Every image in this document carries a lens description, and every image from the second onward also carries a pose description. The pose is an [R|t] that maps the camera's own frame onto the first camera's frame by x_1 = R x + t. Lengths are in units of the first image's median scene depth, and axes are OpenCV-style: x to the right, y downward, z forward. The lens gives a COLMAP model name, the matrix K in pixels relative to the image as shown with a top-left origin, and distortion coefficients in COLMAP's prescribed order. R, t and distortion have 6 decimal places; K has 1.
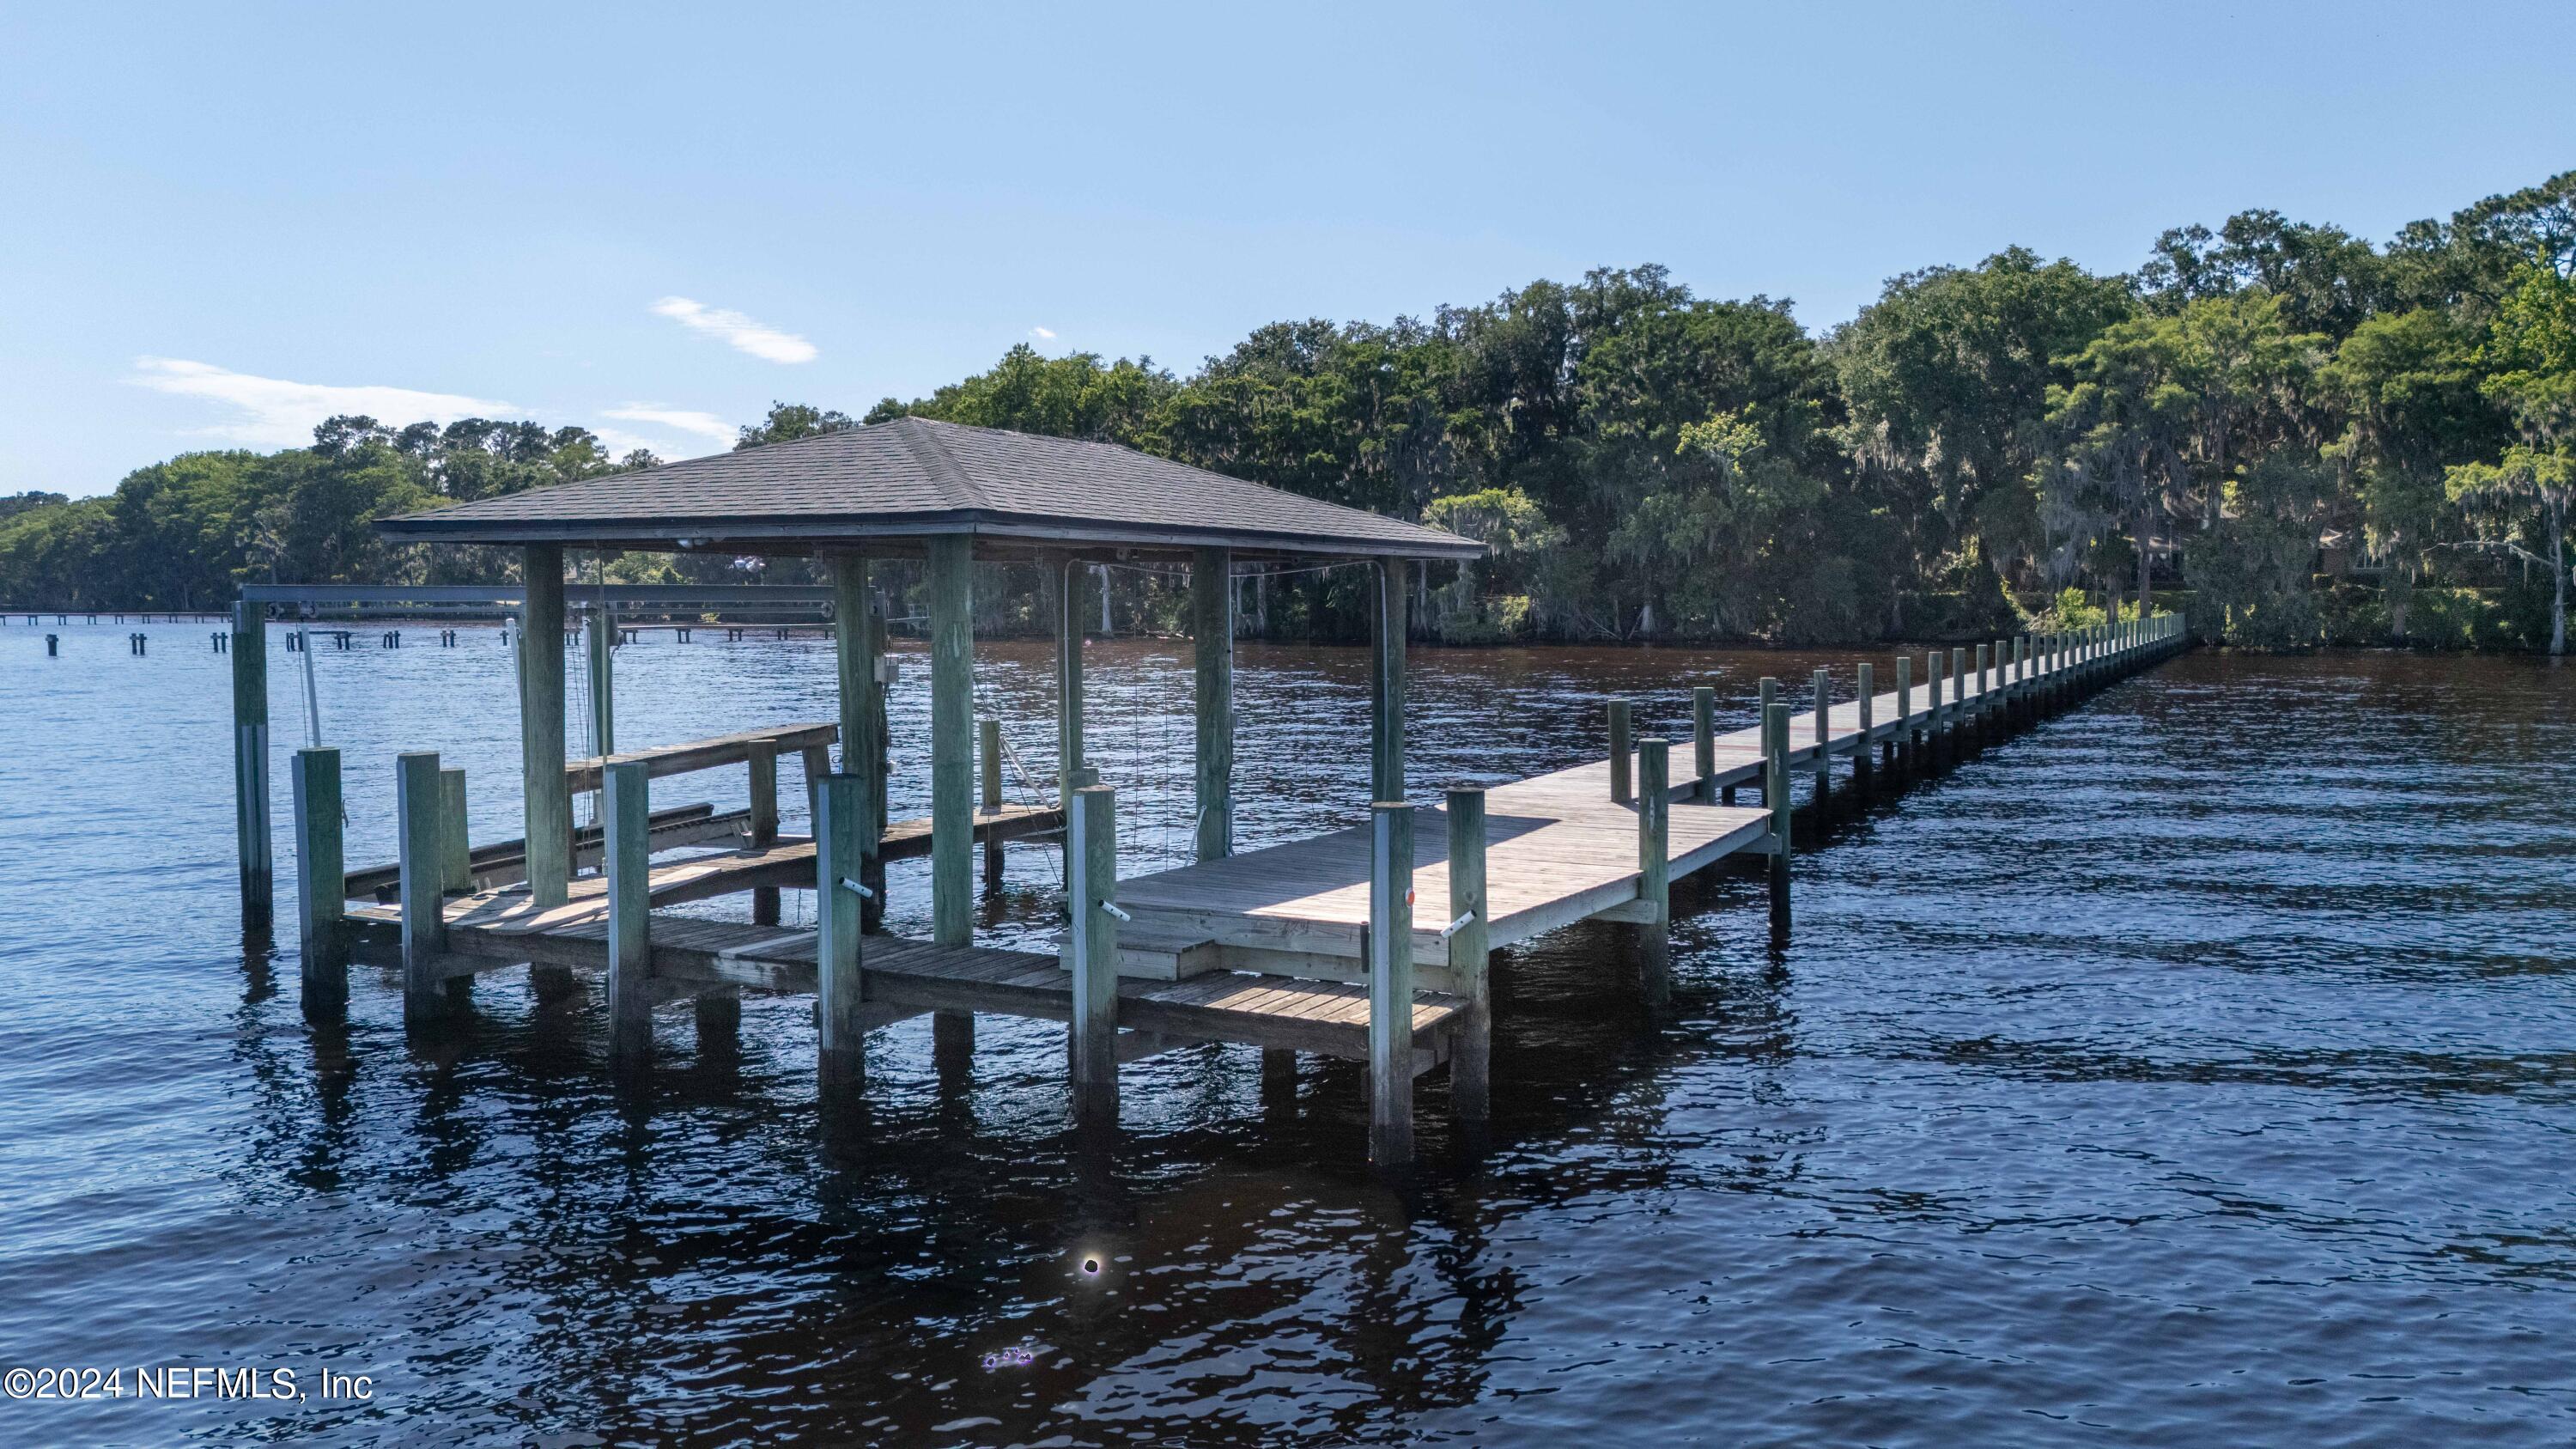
lens RADIAL K [[1901.1, 0, 1288.0], [0, 1901.1, 724.5], [0, 0, 1]] dist [0.132445, -0.122104]
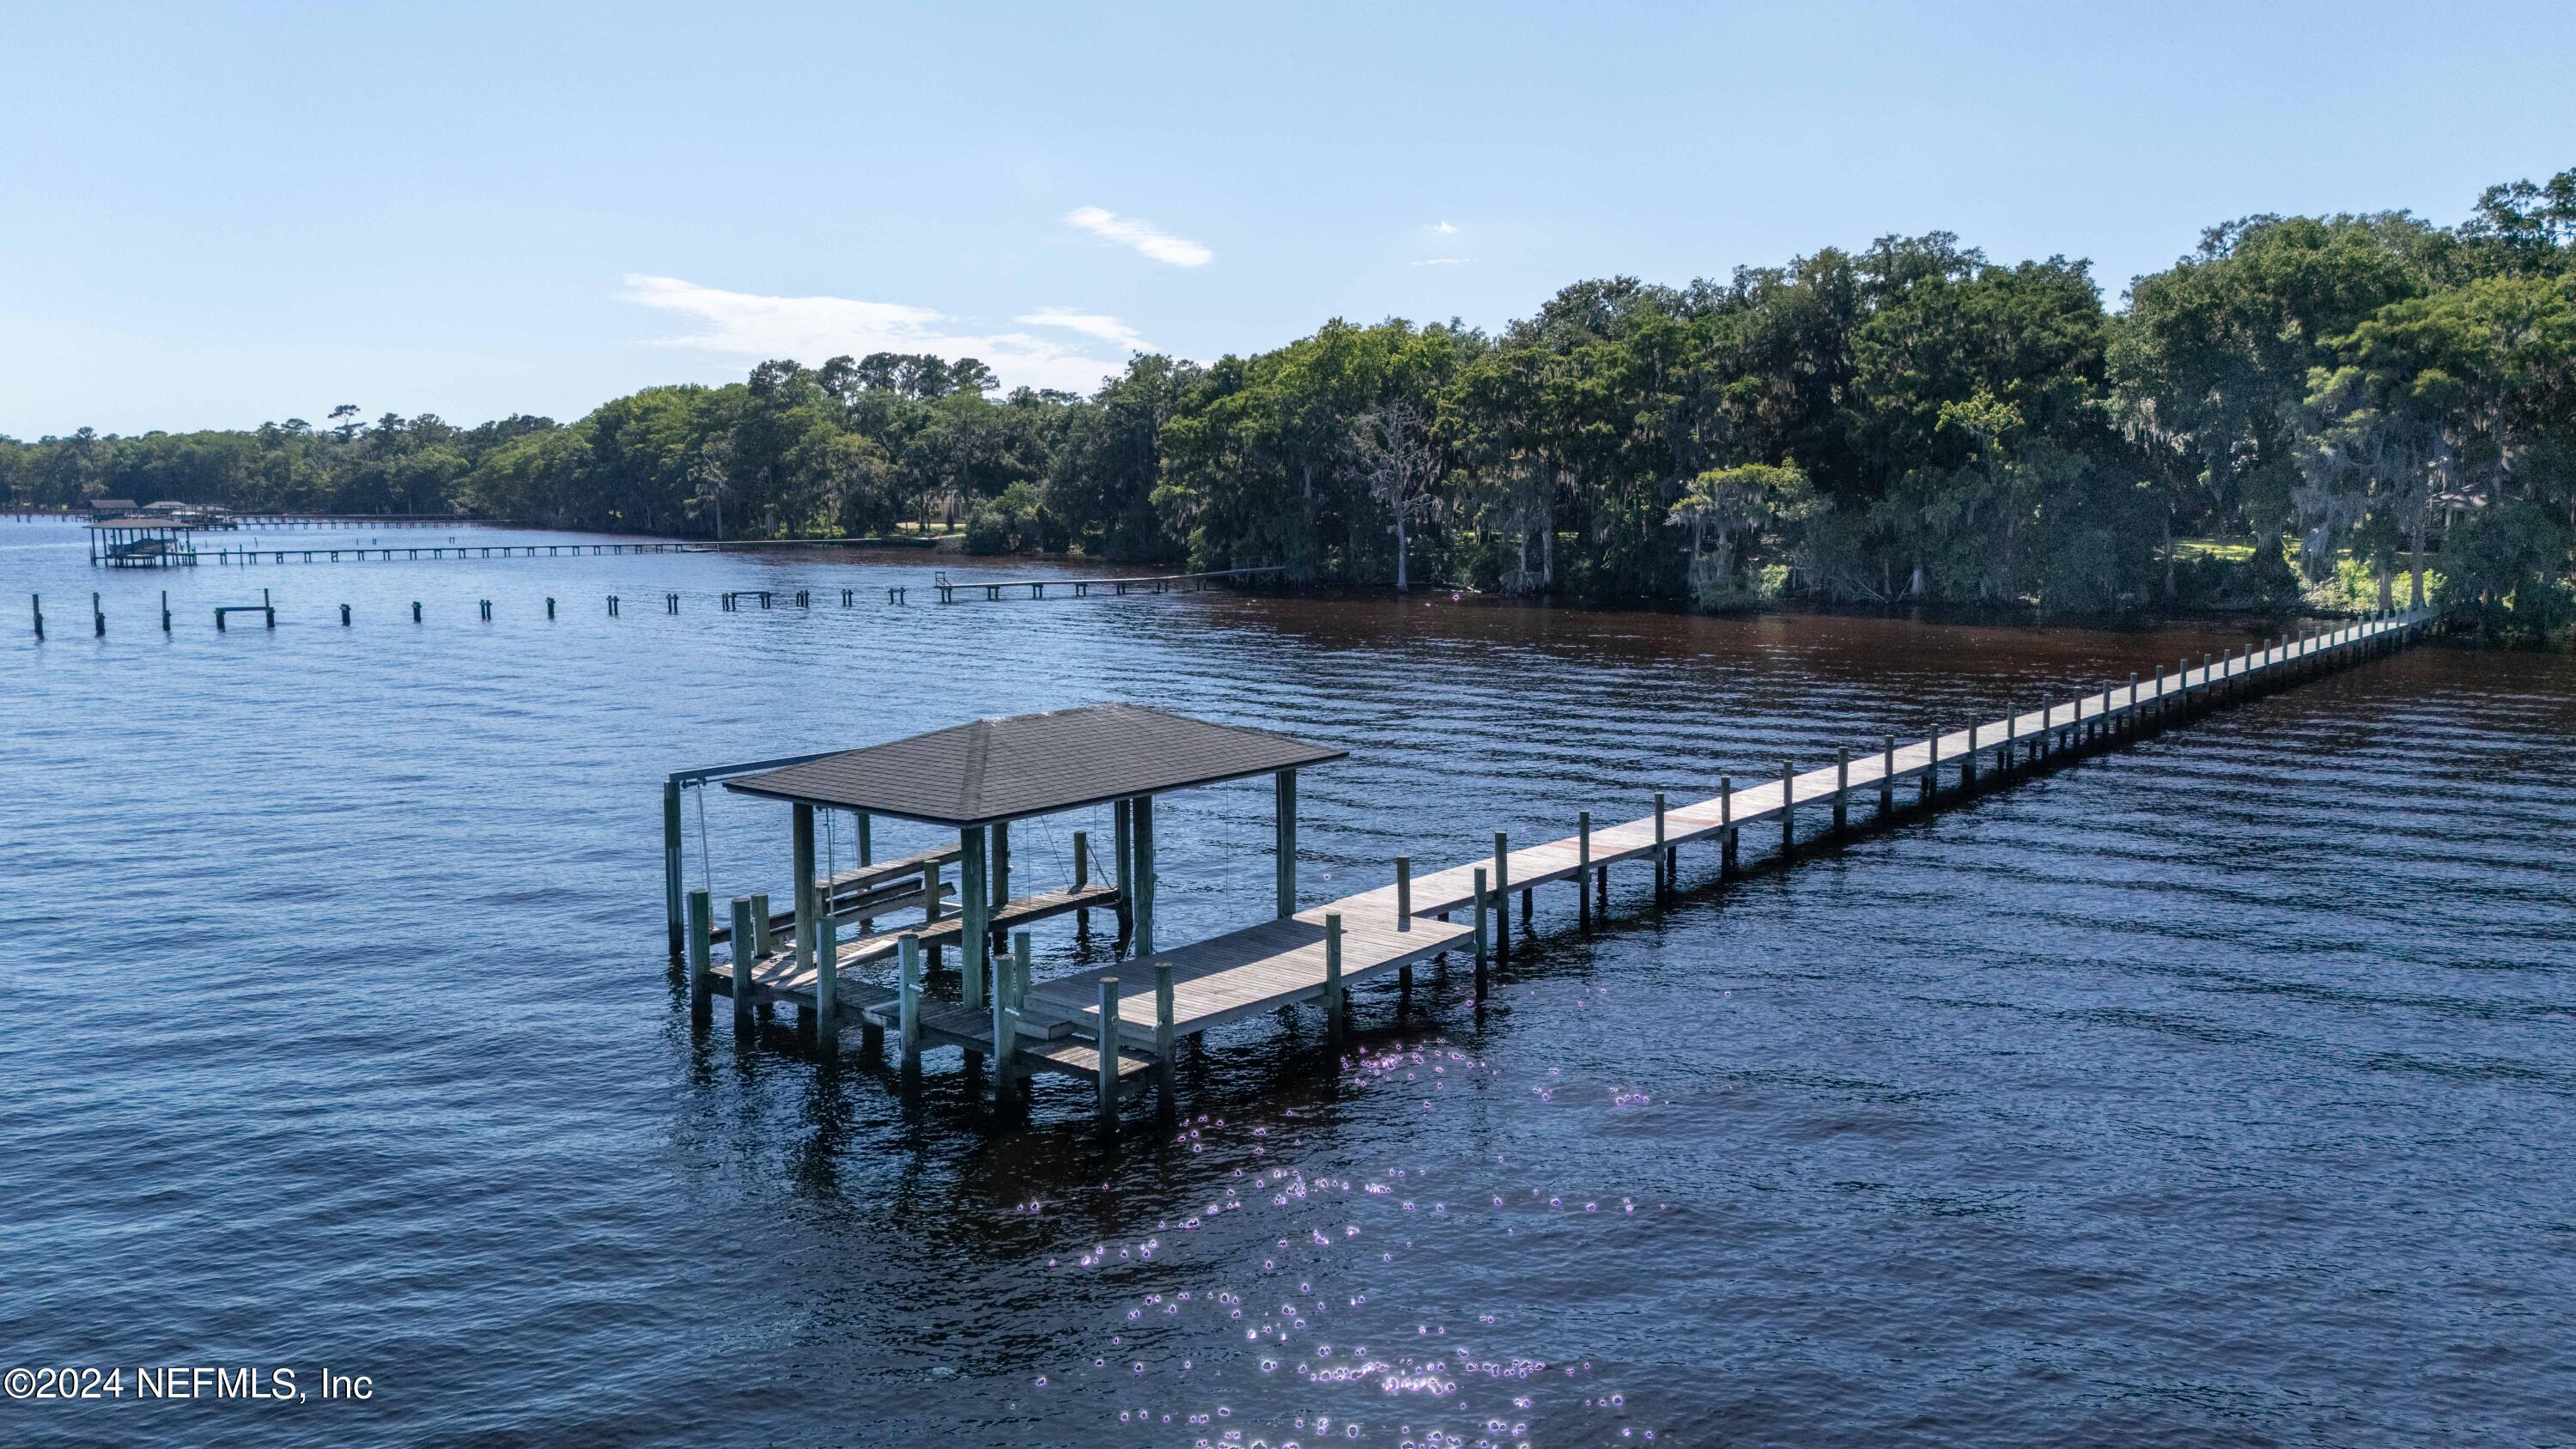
lens RADIAL K [[1901.1, 0, 1288.0], [0, 1901.1, 724.5], [0, 0, 1]] dist [0.132445, -0.122104]
pose [[0.981210, 0.023953, -0.191448, 0.056504], [-0.013565, 0.998373, 0.055384, -0.031987], [0.192463, -0.051746, 0.979939, -0.097863]]
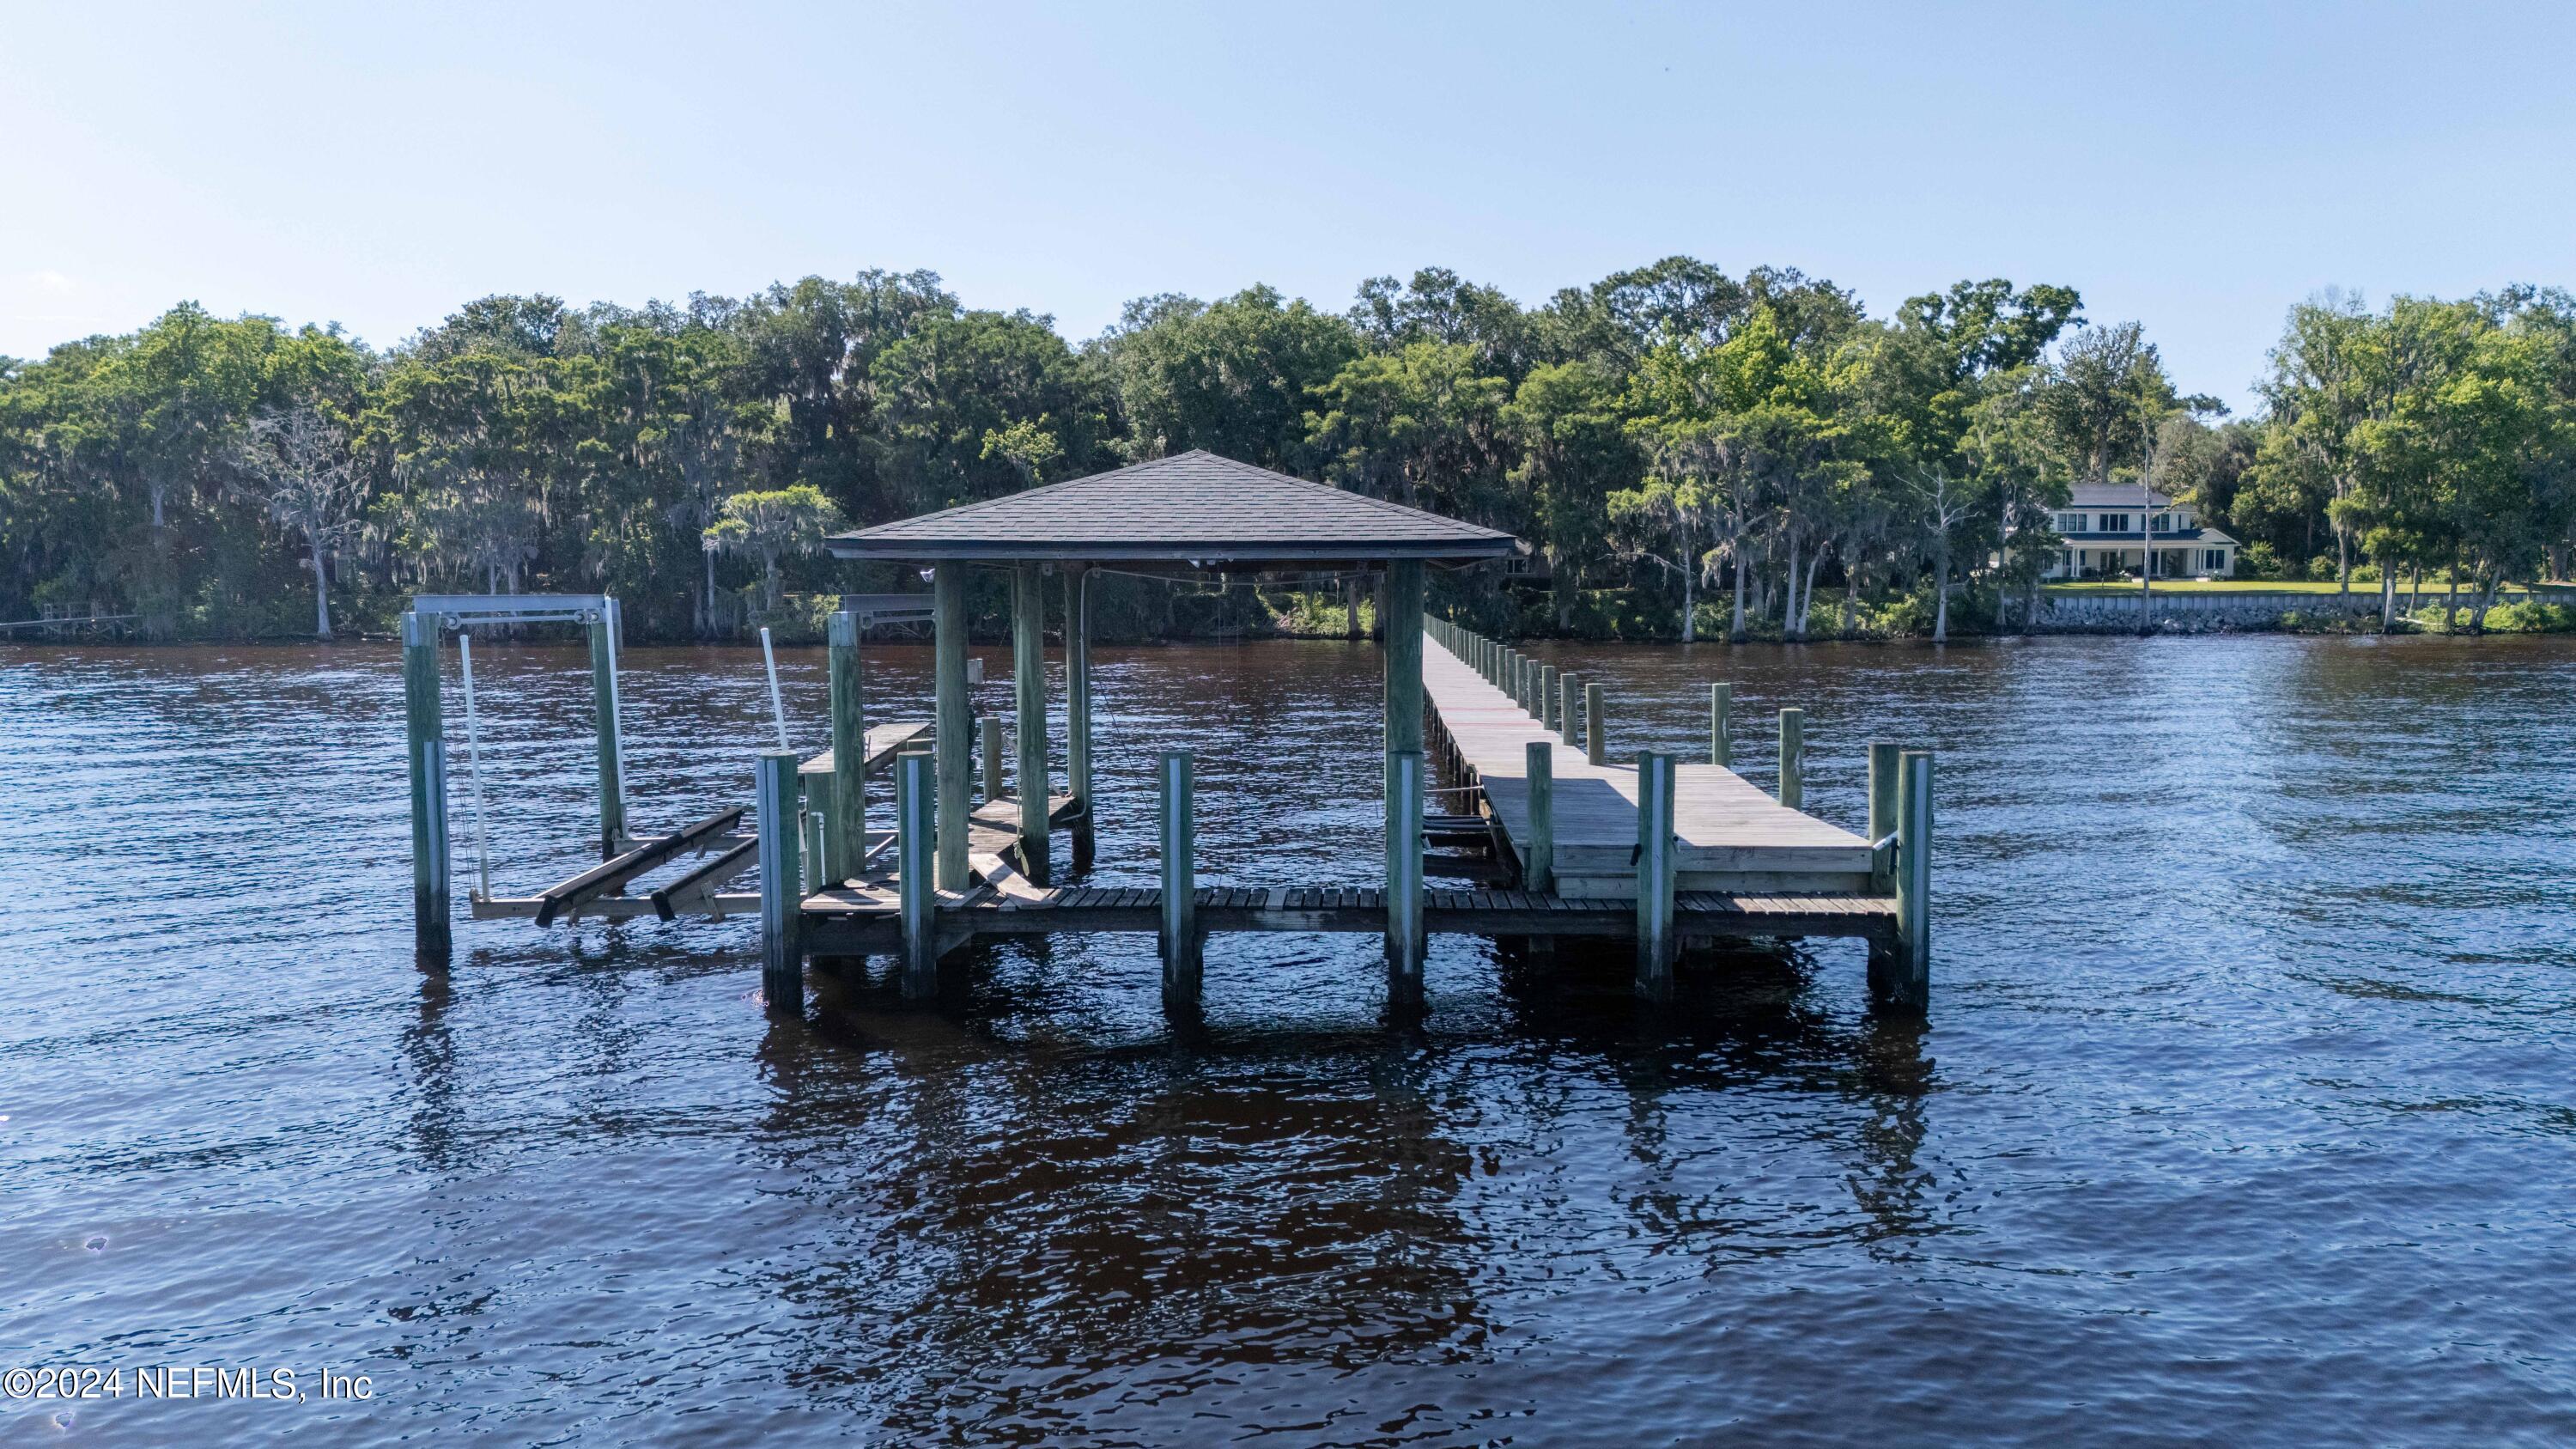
lens RADIAL K [[1895.0, 0, 1288.0], [0, 1895.0, 724.5], [0, 0, 1]] dist [0.170187, -0.184778]
pose [[0.908785, -0.031143, 0.416100, -0.074297], [0.030635, 0.999499, 0.007899, -0.000111], [-0.416138, 0.005569, 0.909285, -0.009274]]
